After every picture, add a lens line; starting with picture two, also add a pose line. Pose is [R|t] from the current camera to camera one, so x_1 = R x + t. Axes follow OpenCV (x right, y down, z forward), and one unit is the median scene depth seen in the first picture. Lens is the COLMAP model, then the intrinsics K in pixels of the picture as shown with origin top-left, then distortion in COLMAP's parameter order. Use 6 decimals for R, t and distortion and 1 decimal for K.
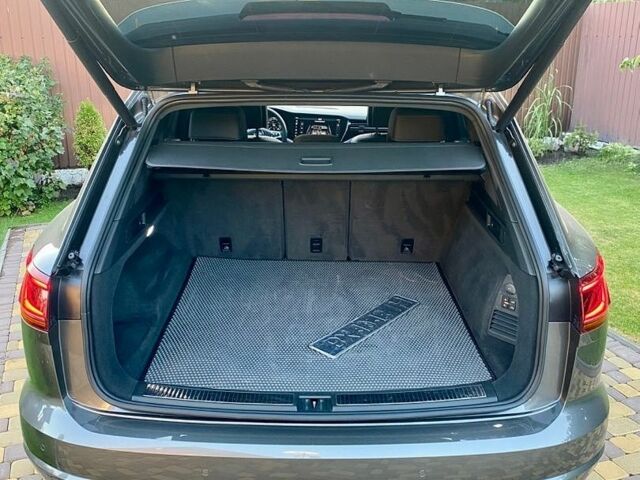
lens RADIAL K [[485.2, 0, 320.0], [0, 485.2, 240.0], [0, 0, 1]] dist [-0.022992, -0.001254]
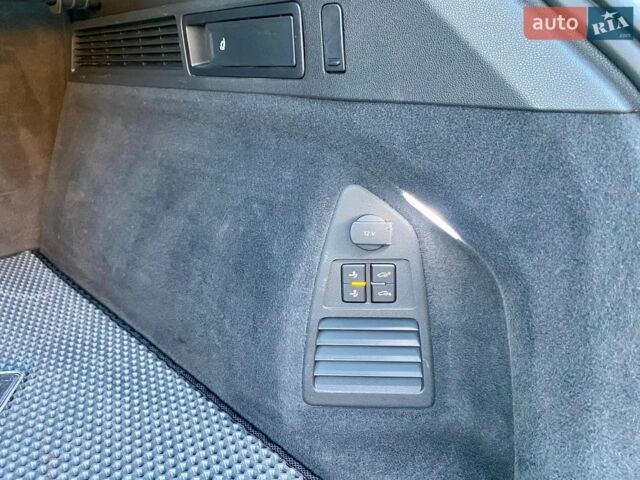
lens RADIAL K [[485.2, 0, 320.0], [0, 485.2, 240.0], [0, 0, 1]] dist [-0.022992, -0.001254]
pose [[0.662784, -0.250873, 0.705535, 0.145636], [0.222314, 0.965650, 0.134522, 0.051148], [-0.715048, 0.067691, 0.695790, 0.691304]]
